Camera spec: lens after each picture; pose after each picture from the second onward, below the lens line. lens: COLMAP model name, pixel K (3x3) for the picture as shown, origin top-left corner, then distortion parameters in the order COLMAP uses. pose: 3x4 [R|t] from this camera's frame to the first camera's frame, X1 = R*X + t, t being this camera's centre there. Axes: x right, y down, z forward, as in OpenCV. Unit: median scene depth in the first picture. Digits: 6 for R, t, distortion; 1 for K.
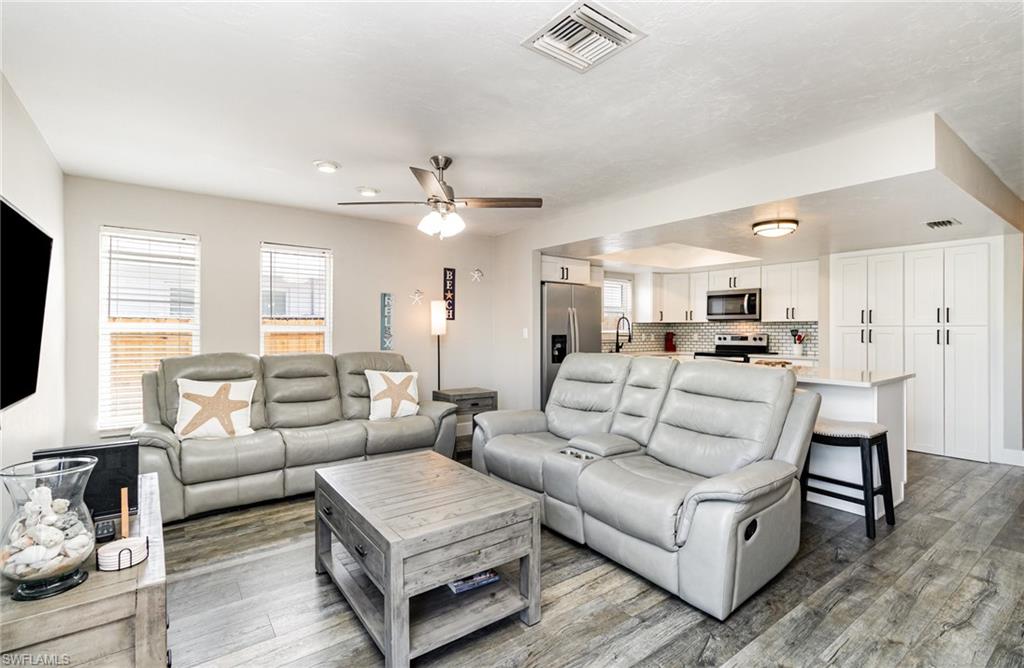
lens RADIAL K [[472.9, 0, 512.0], [0, 472.9, 334.0], [0, 0, 1]] dist [0.003881, 0.000931]
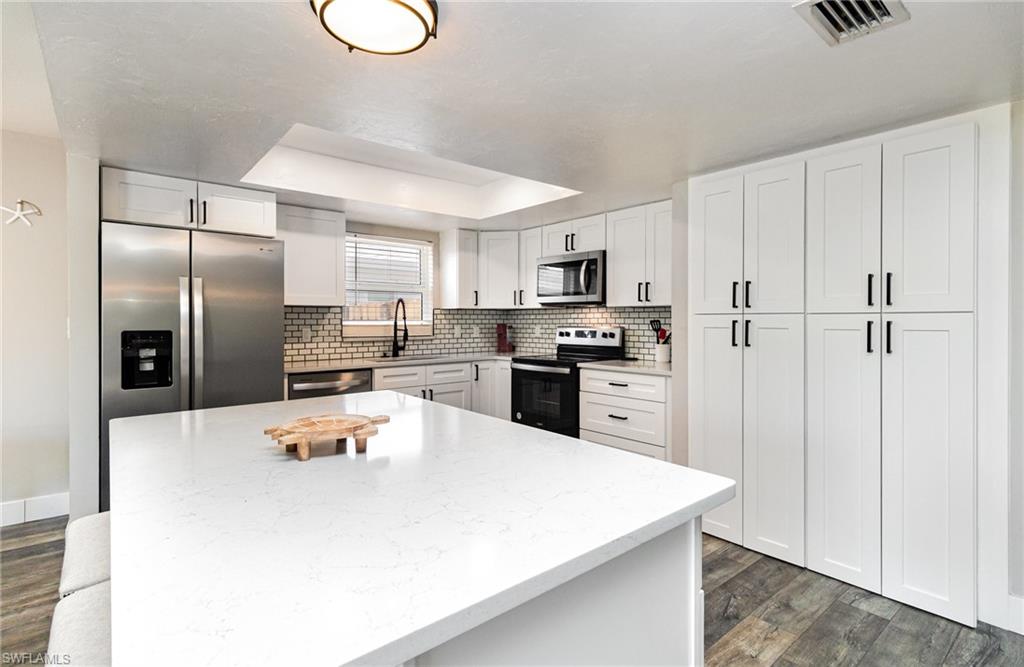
lens RADIAL K [[502.0, 0, 511.6], [0, 502.0, 318.3], [0, 0, 1]] dist [0.030143, -0.000112]
pose [[0.999006, 0.000743, 0.044564, 0.384953], [-0.000251, 0.999939, -0.011033, -0.004275], [-0.044569, 0.011011, 0.998946, 0.379385]]
